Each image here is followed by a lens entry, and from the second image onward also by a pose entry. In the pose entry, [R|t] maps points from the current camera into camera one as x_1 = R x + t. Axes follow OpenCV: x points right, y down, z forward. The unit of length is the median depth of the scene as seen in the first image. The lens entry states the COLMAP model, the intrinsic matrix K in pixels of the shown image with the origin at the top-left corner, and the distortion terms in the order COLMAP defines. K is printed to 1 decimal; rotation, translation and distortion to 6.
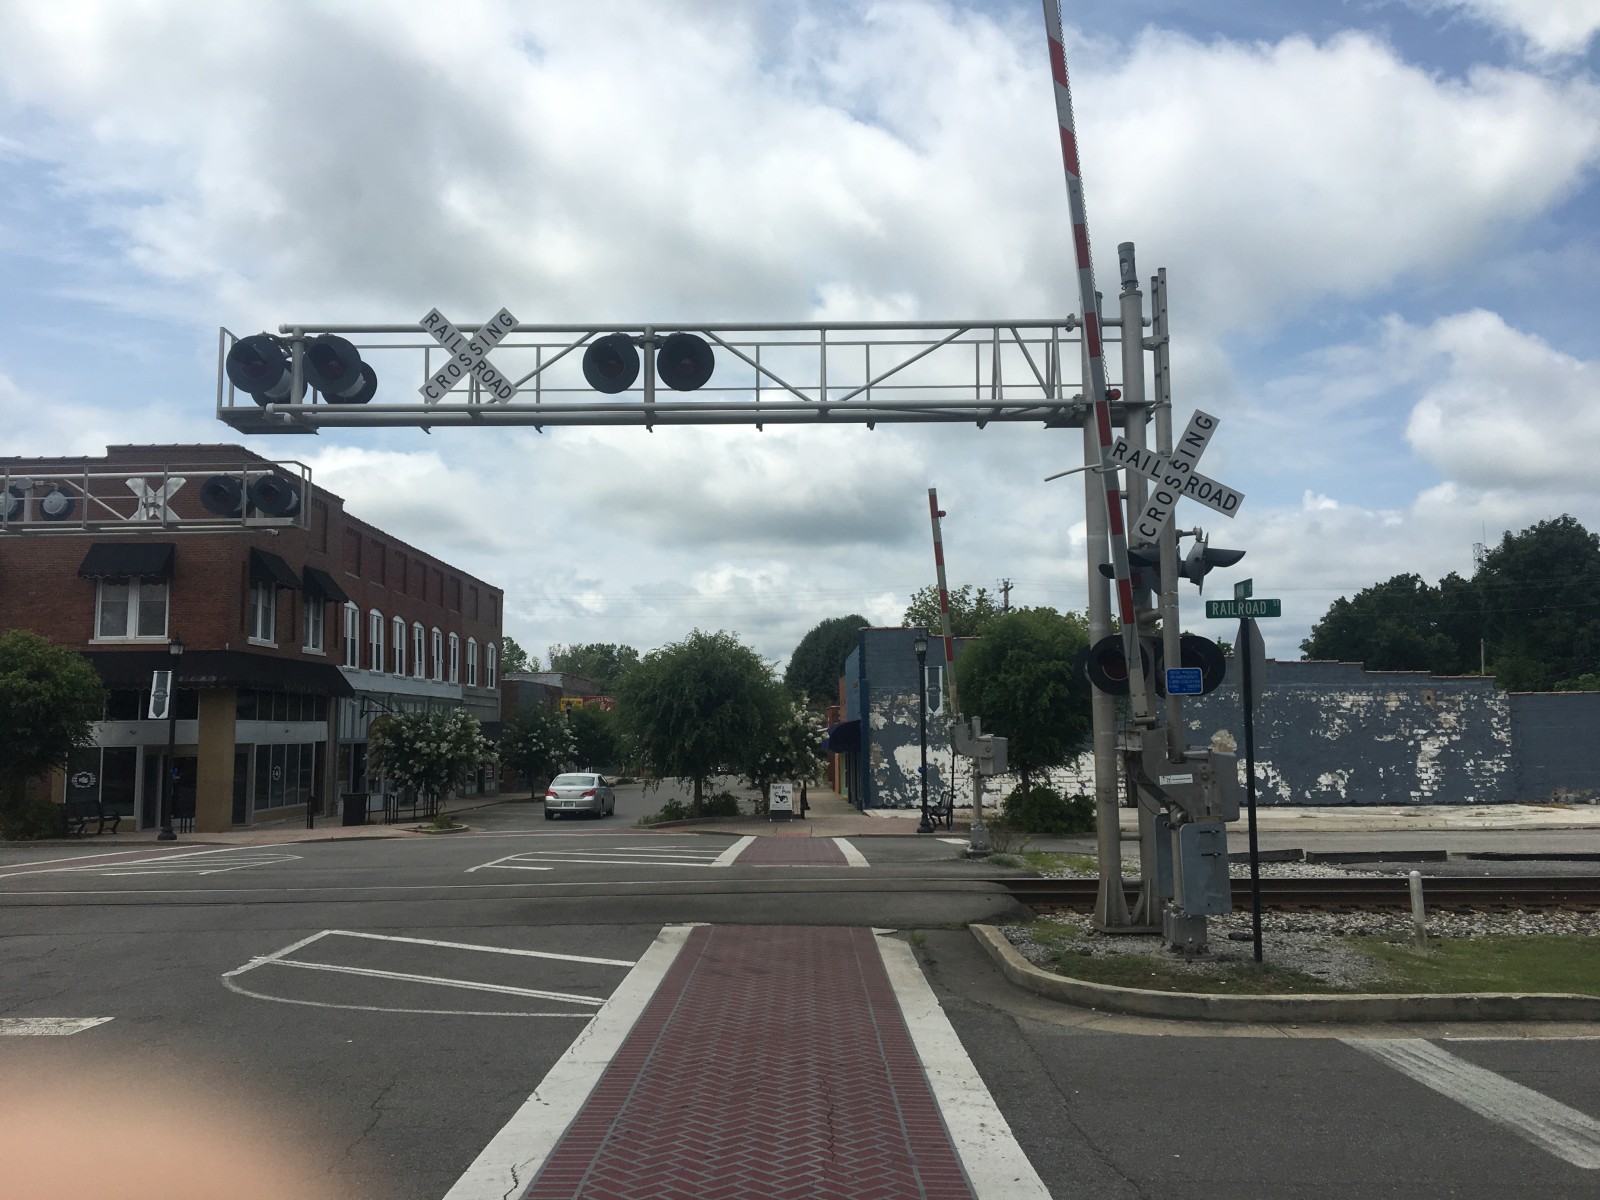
lens RADIAL K [[1336.3, 0, 779.2], [0, 1336.3, 607.0], [0, 0, 1]] dist [0.119210, -0.181032]
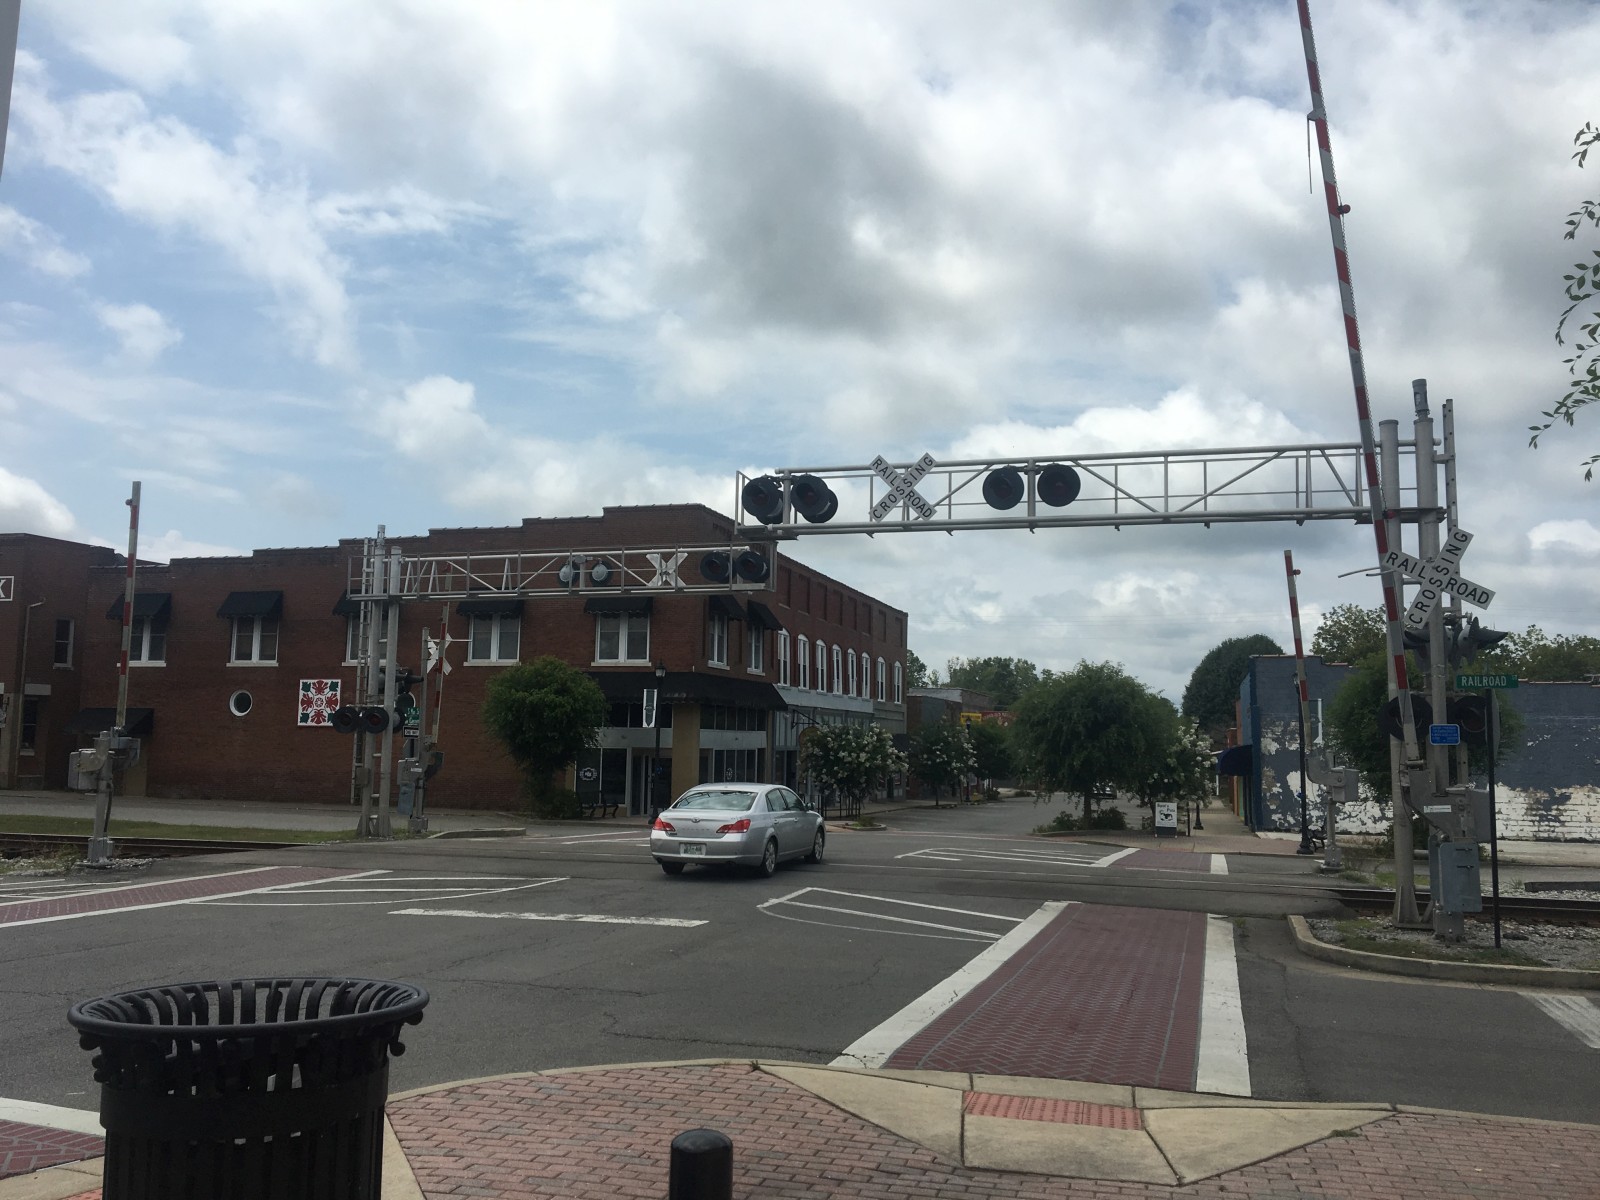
lens RADIAL K [[1336.3, 0, 779.2], [0, 1336.3, 607.0], [0, 0, 1]] dist [0.119210, -0.181032]
pose [[0.956747, -0.002582, -0.290911, 0.024334], [0.000277, 0.999968, -0.007964, -0.021555], [0.290923, 0.007539, 0.956717, -0.168601]]
